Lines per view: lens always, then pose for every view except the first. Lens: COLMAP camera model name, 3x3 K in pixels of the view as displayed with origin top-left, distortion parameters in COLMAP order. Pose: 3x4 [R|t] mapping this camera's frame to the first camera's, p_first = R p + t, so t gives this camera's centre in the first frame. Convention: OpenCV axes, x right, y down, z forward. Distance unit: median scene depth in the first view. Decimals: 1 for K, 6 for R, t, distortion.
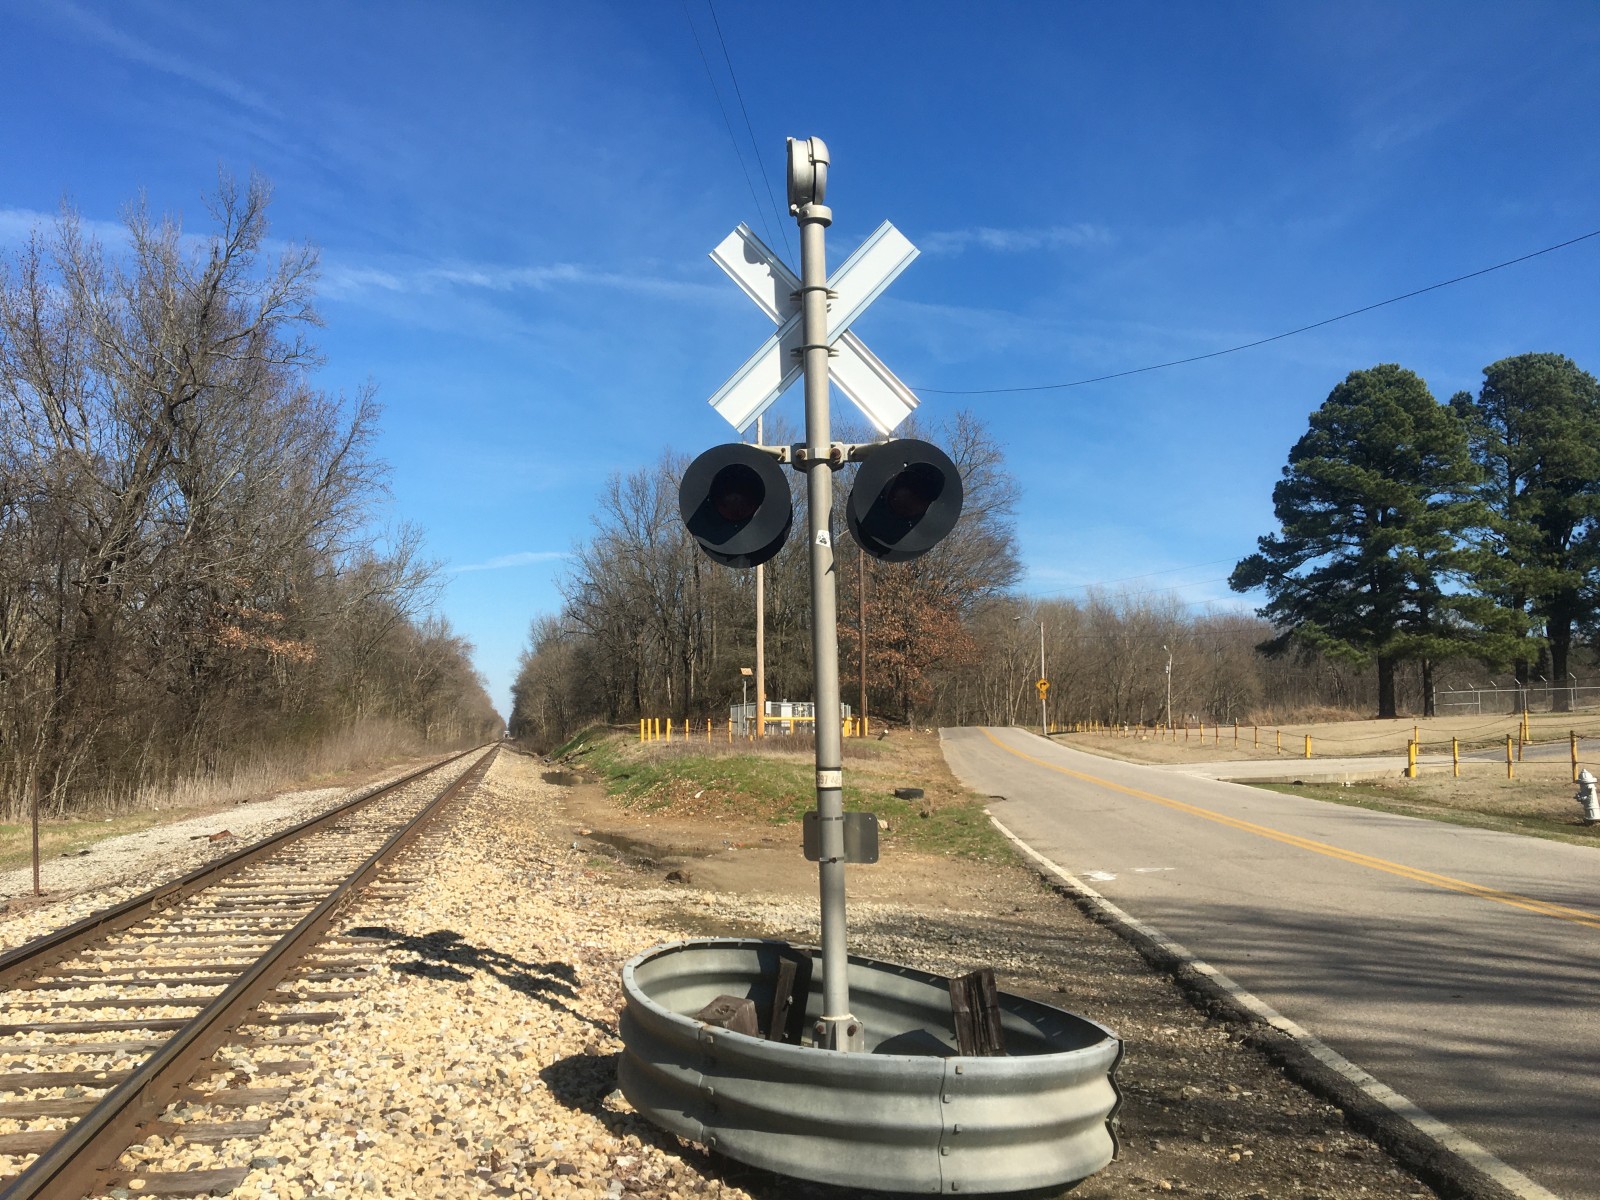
lens RADIAL K [[1363.2, 0, 794.7], [0, 1363.2, 587.6], [0, 0, 1]] dist [0.070759, -0.104814]
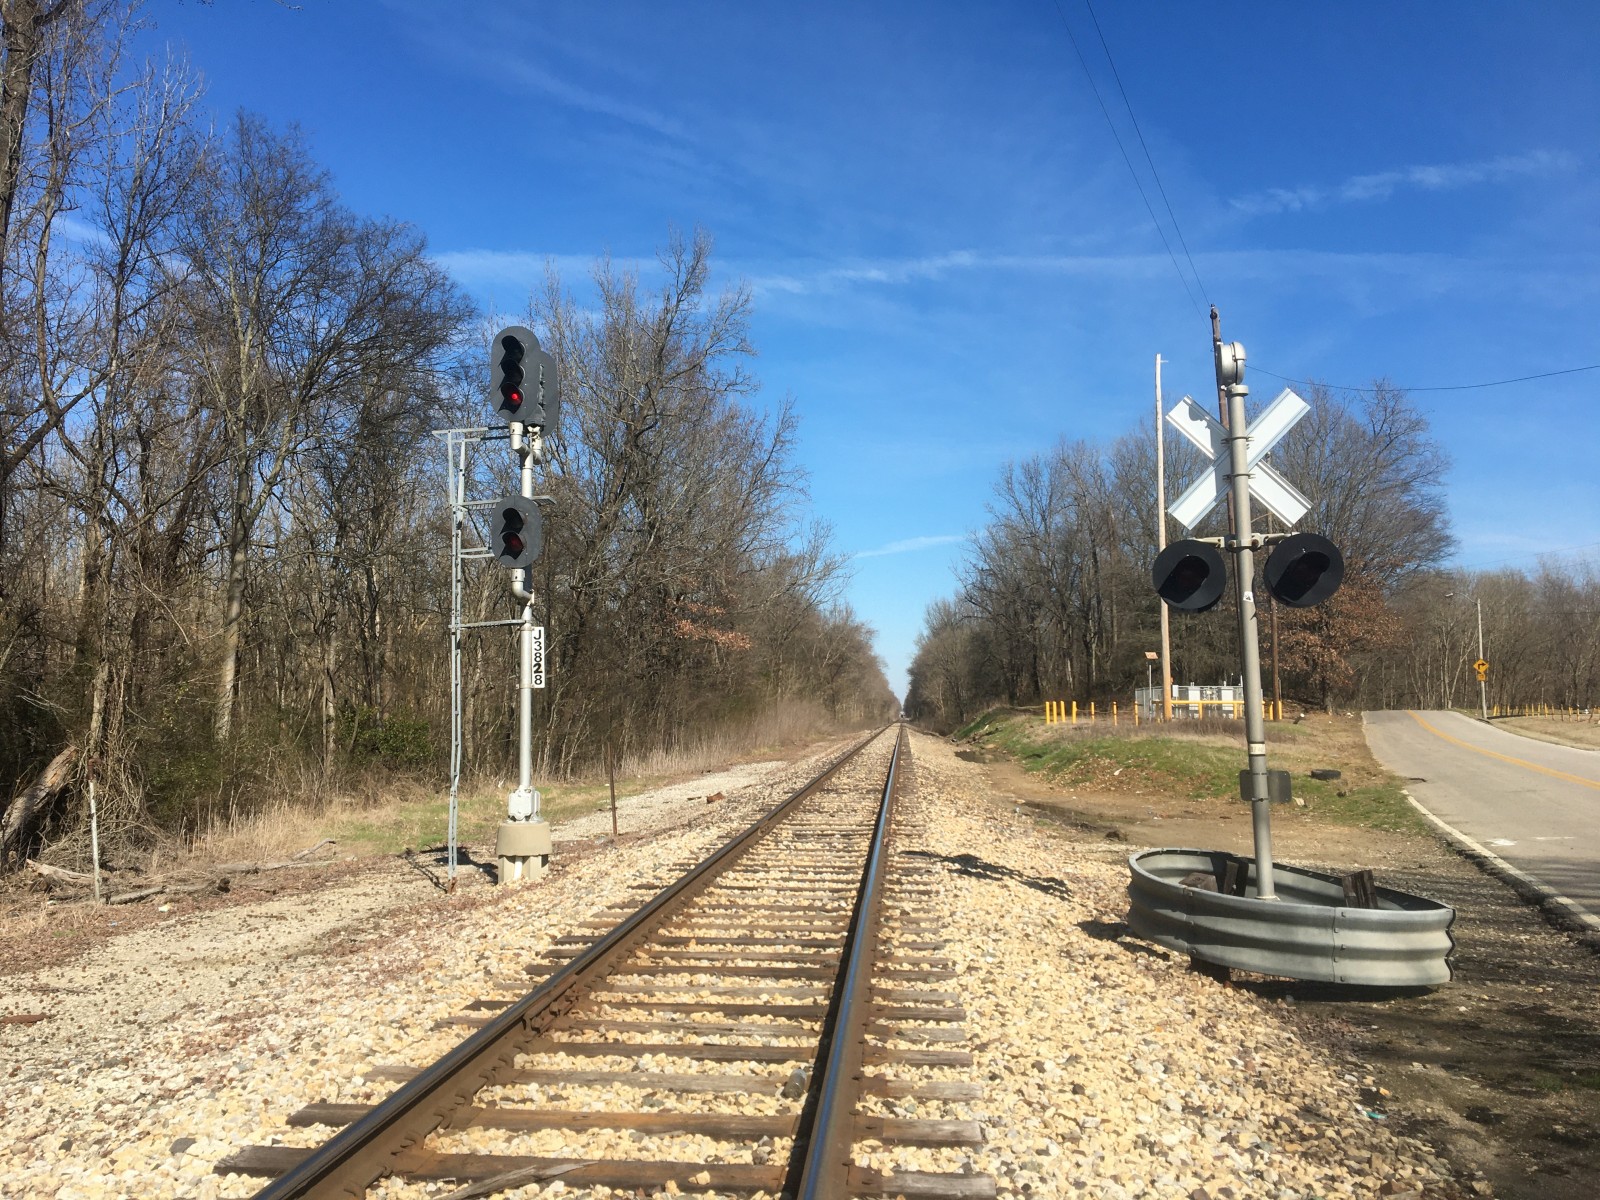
lens RADIAL K [[1363.2, 0, 754.2], [0, 1363.2, 590.0], [0, 0, 1]] dist [0.070759, -0.104814]
pose [[0.951762, -0.025005, -0.305816, -0.005764], [0.029757, 0.999498, 0.010887, -0.012285], [0.305390, -0.019462, 0.952028, -0.107115]]
